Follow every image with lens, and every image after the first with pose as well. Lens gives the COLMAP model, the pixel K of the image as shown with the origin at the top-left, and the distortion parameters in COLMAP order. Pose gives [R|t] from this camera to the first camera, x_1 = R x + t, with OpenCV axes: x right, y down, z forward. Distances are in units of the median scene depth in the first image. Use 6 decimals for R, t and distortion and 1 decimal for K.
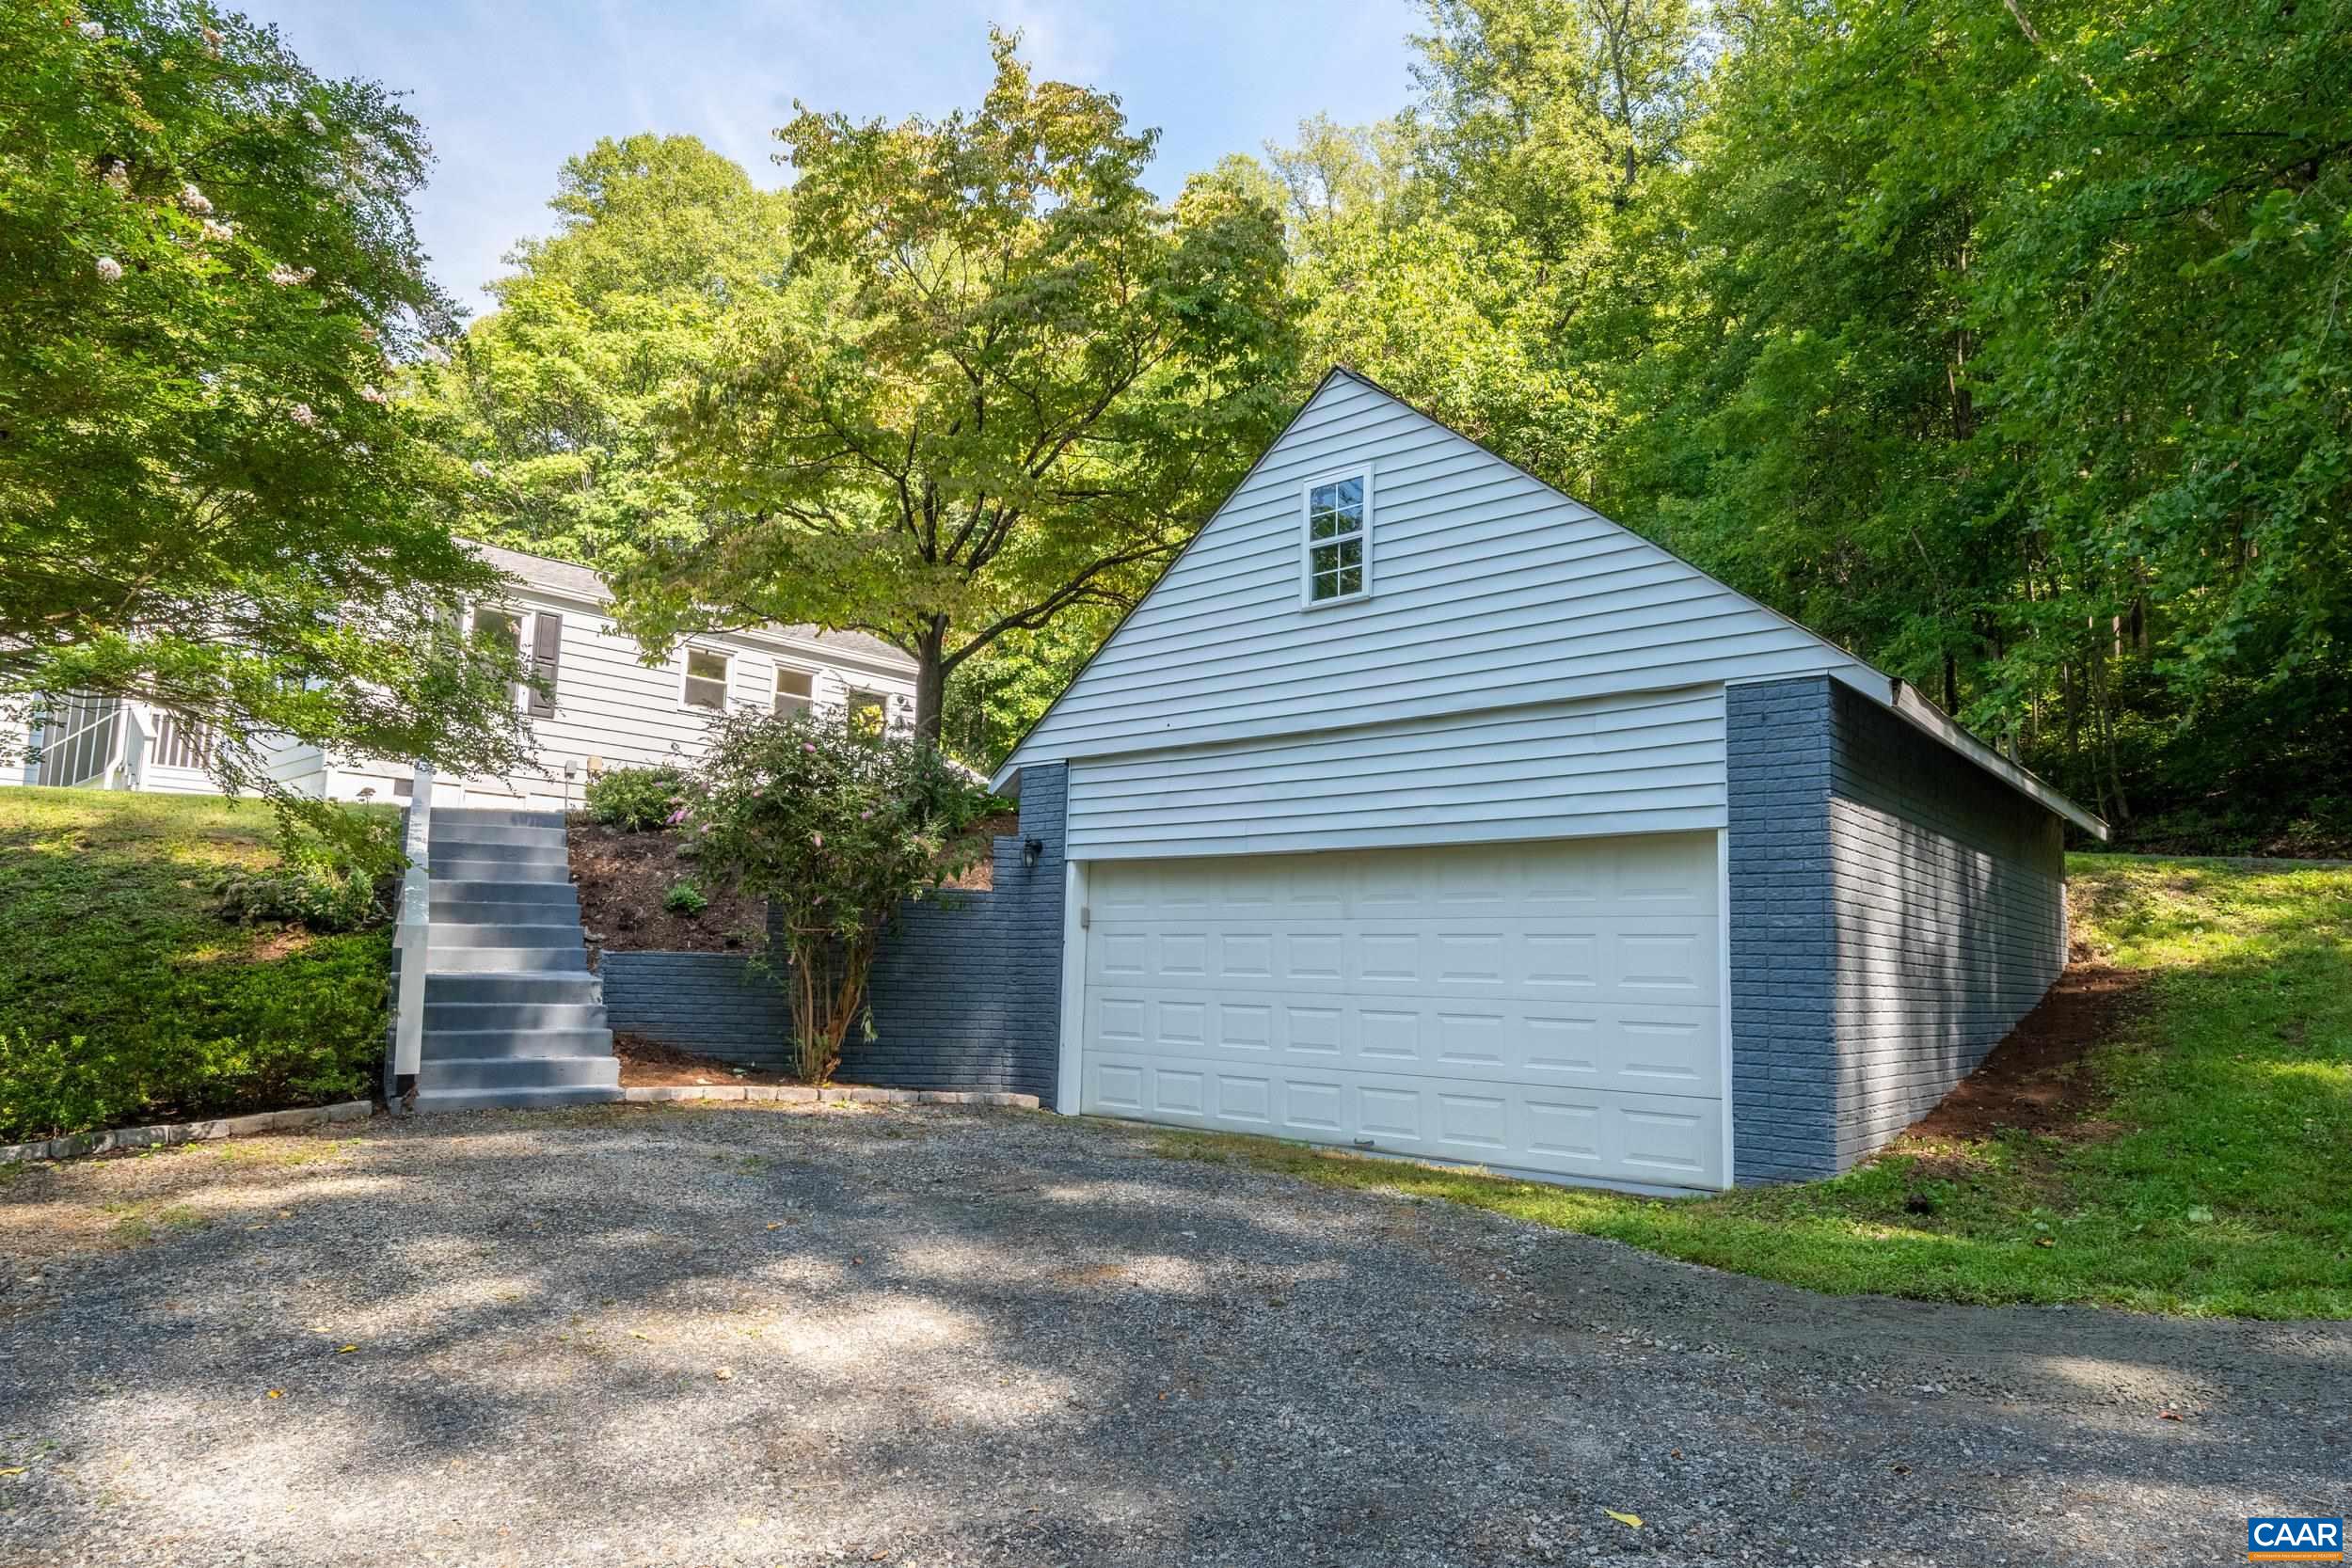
lens RADIAL K [[1336.0, 0, 1218.4], [0, 1336.0, 838.4], [0, 0, 1]] dist [-0.000345, -0.000748]
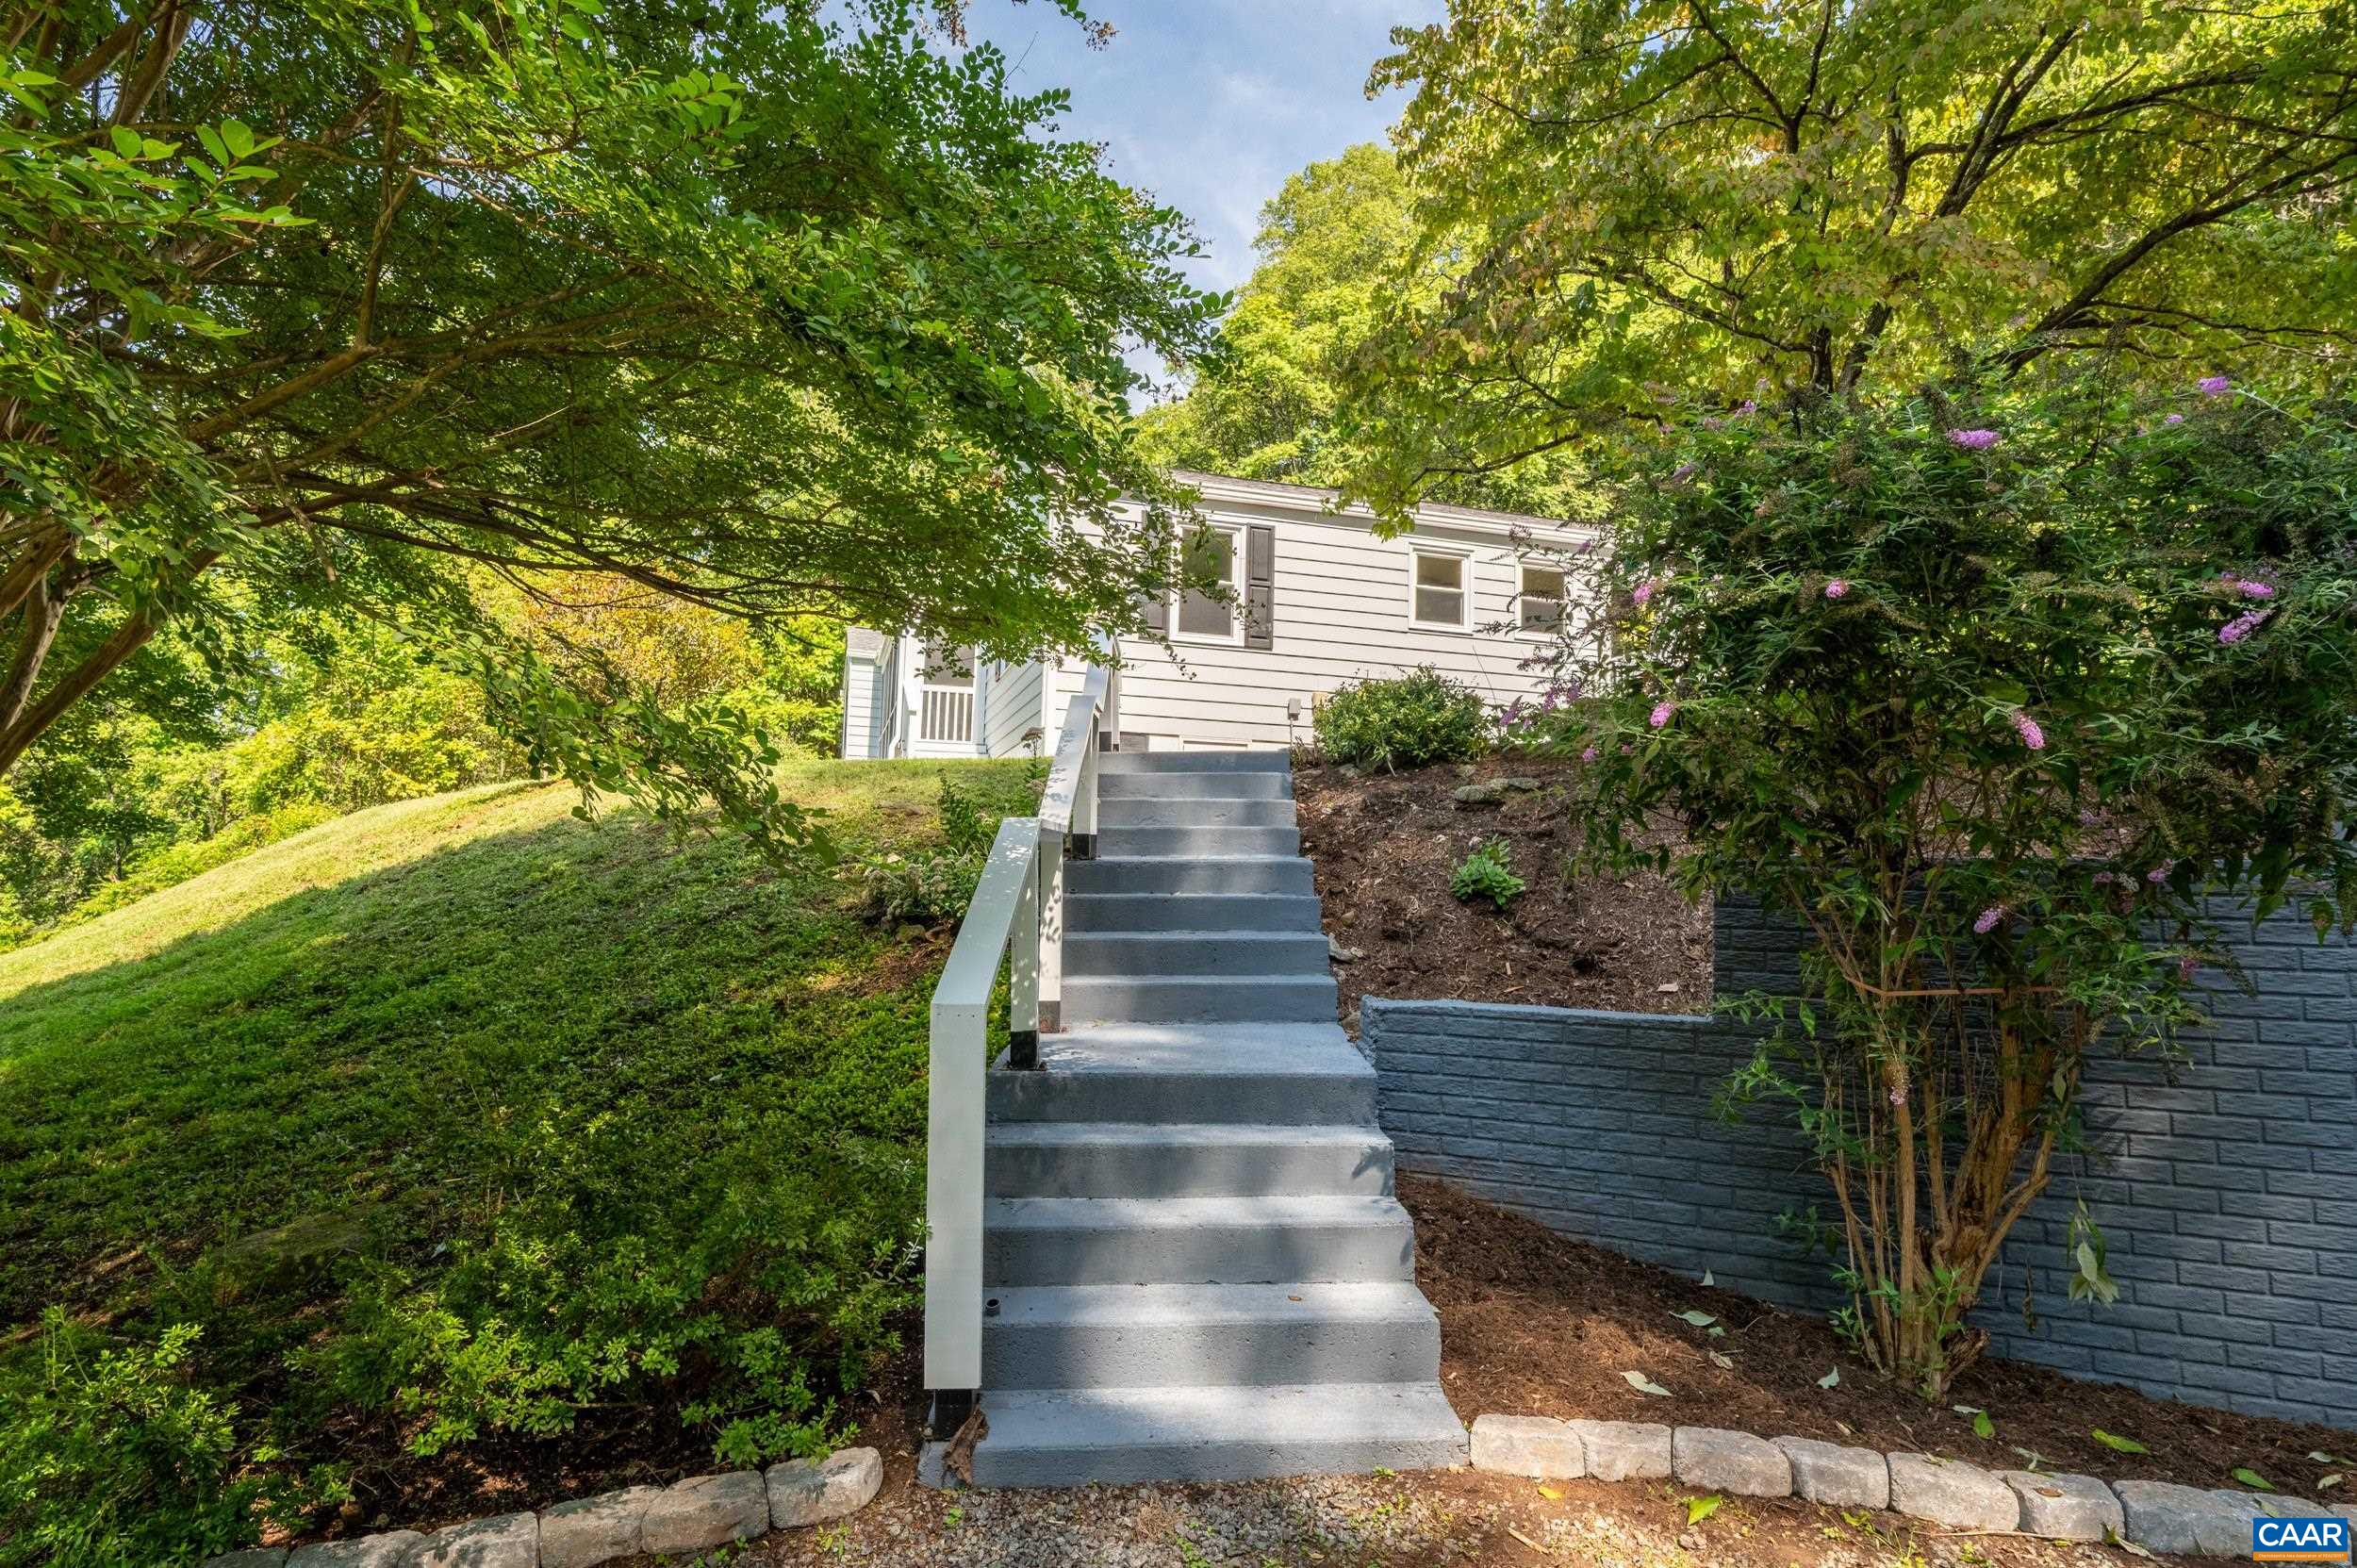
lens RADIAL K [[1234.2, 0, 1176.9], [0, 1234.2, 793.2], [0, 0, 1]] dist [0.012129, -0.001206]
pose [[0.851767, -0.048358, -0.521684, -0.256368], [0.051382, 0.998641, -0.008678, 0.006665], [0.521395, -0.019413, 0.853095, 0.527126]]
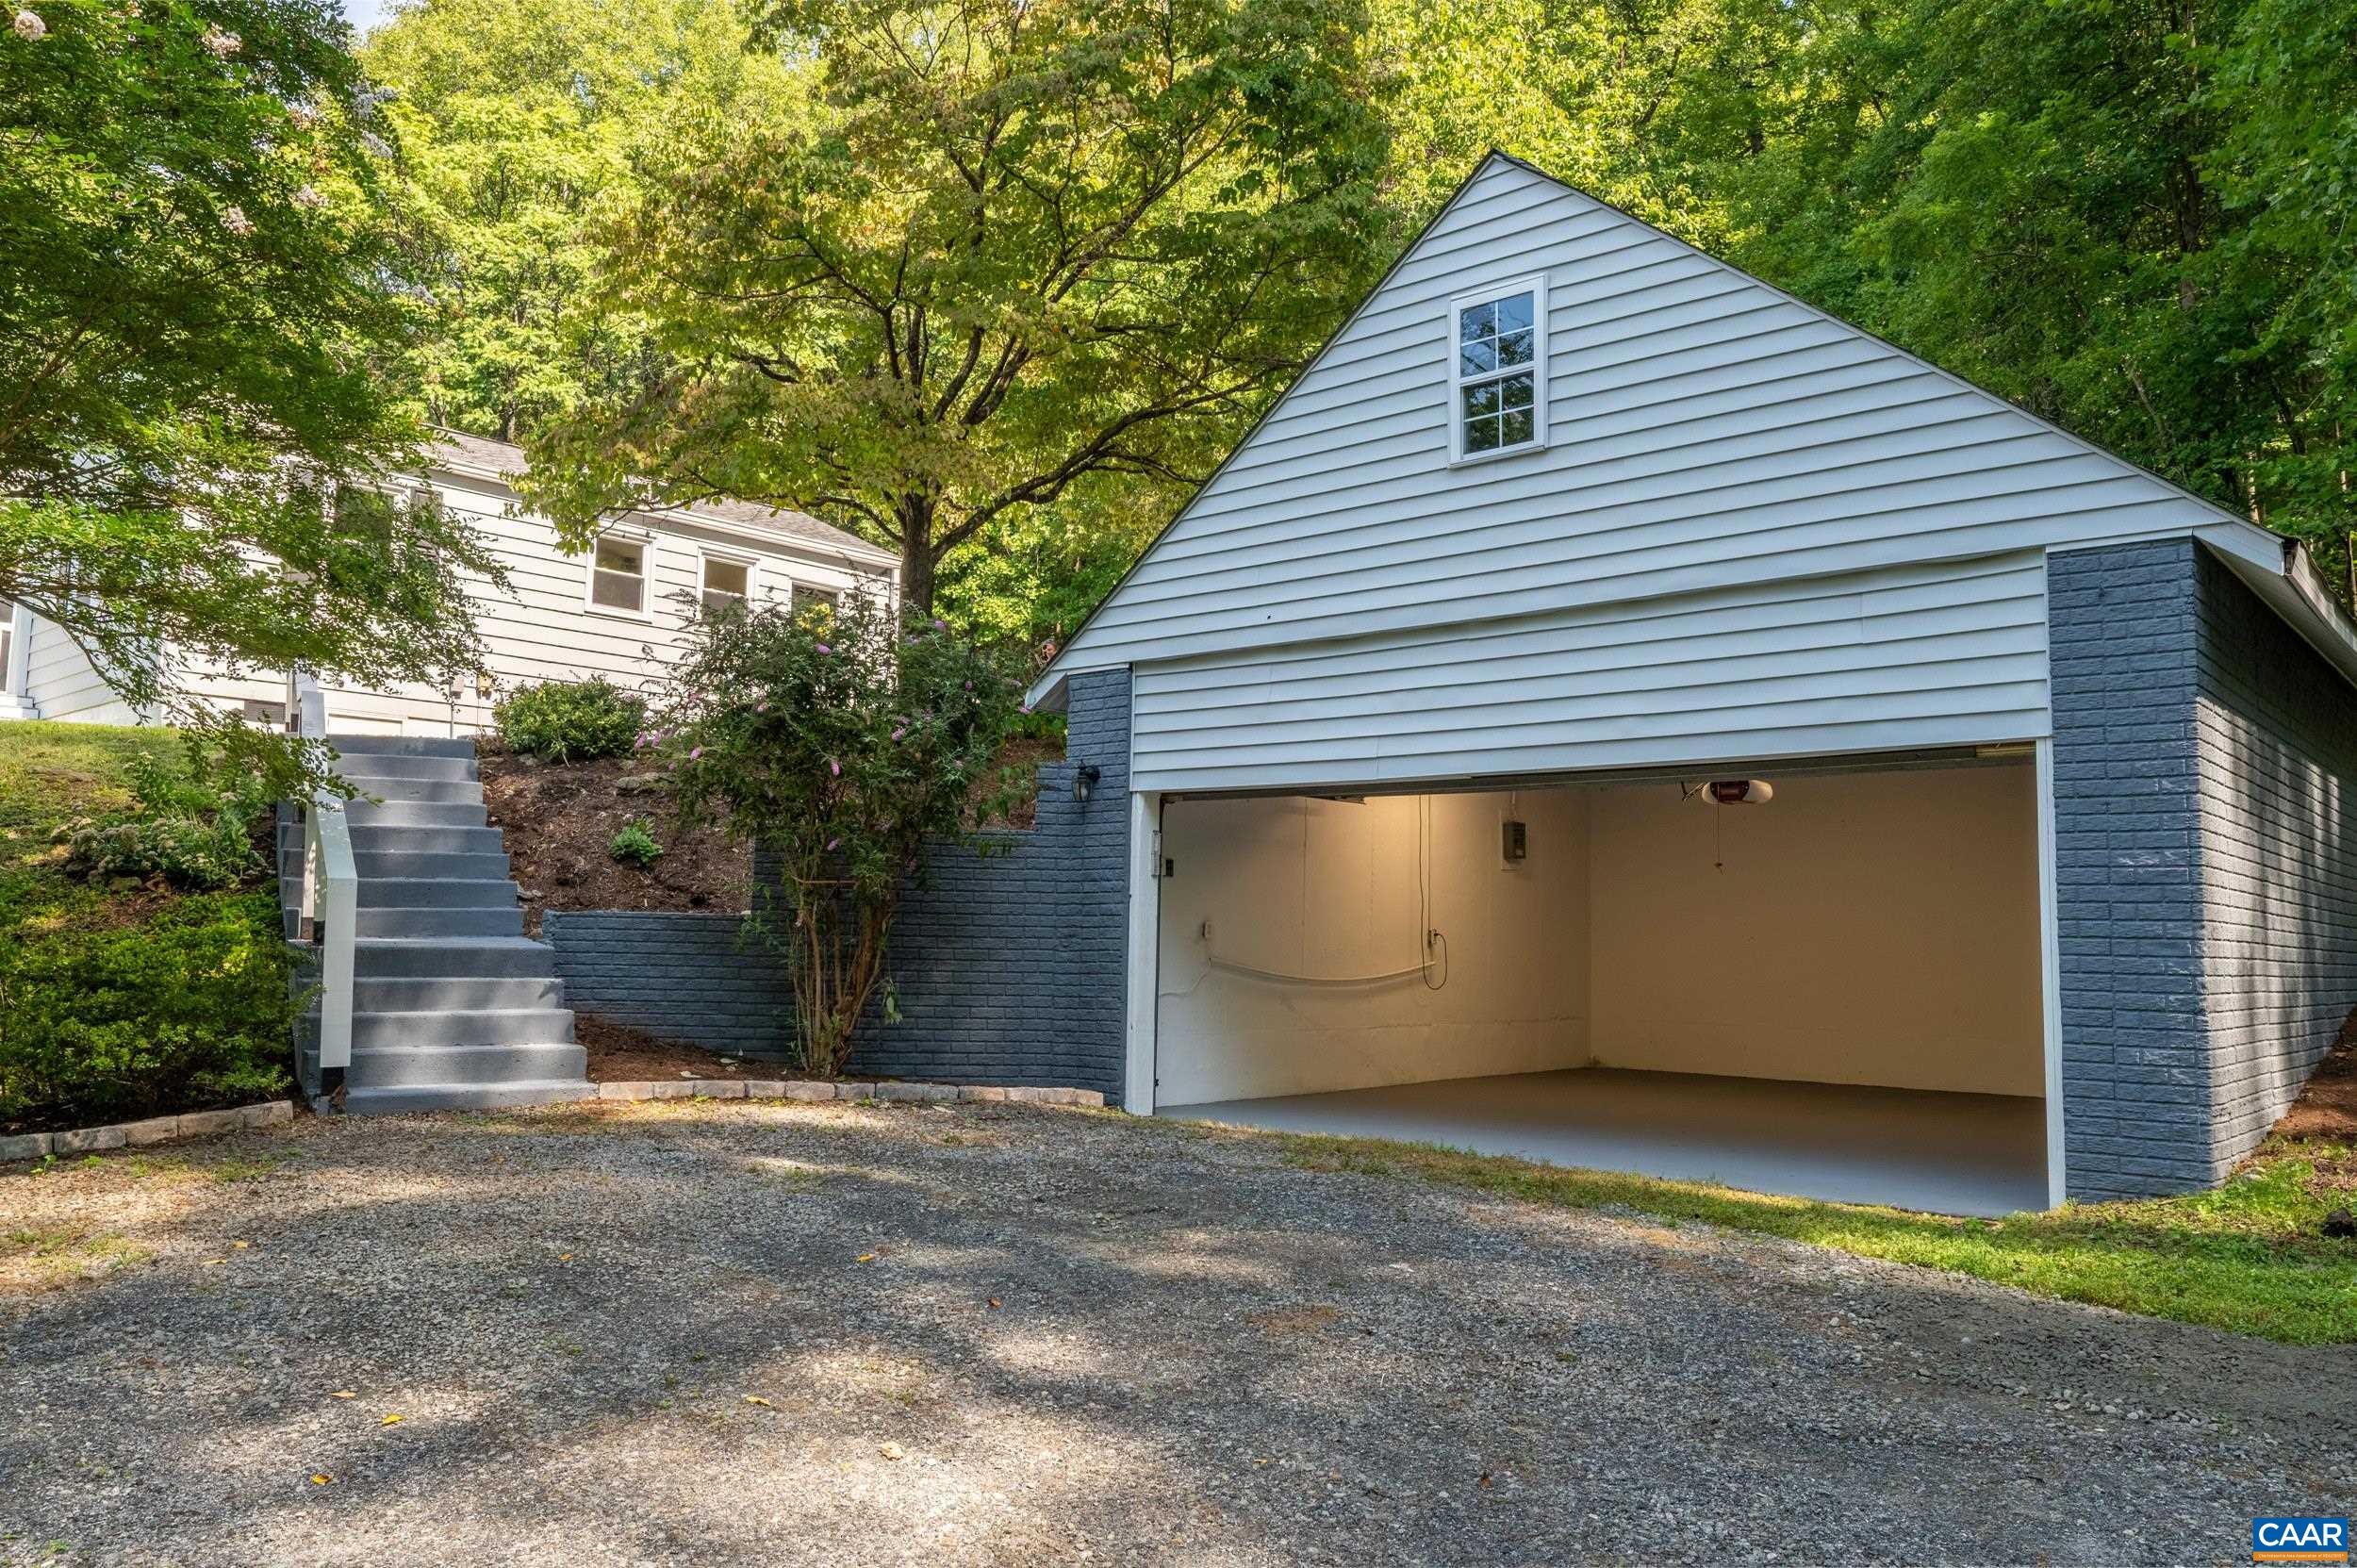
lens RADIAL K [[1669.4, 0, 1175.4], [0, 1669.4, 795.7], [0, 0, 1]] dist [-0.000073, -0.004294]
pose [[0.999810, -0.008132, -0.017695, -0.067132], [0.008384, 0.999864, 0.014192, 0.004675], [0.017577, -0.014338, 0.999743, 0.019026]]
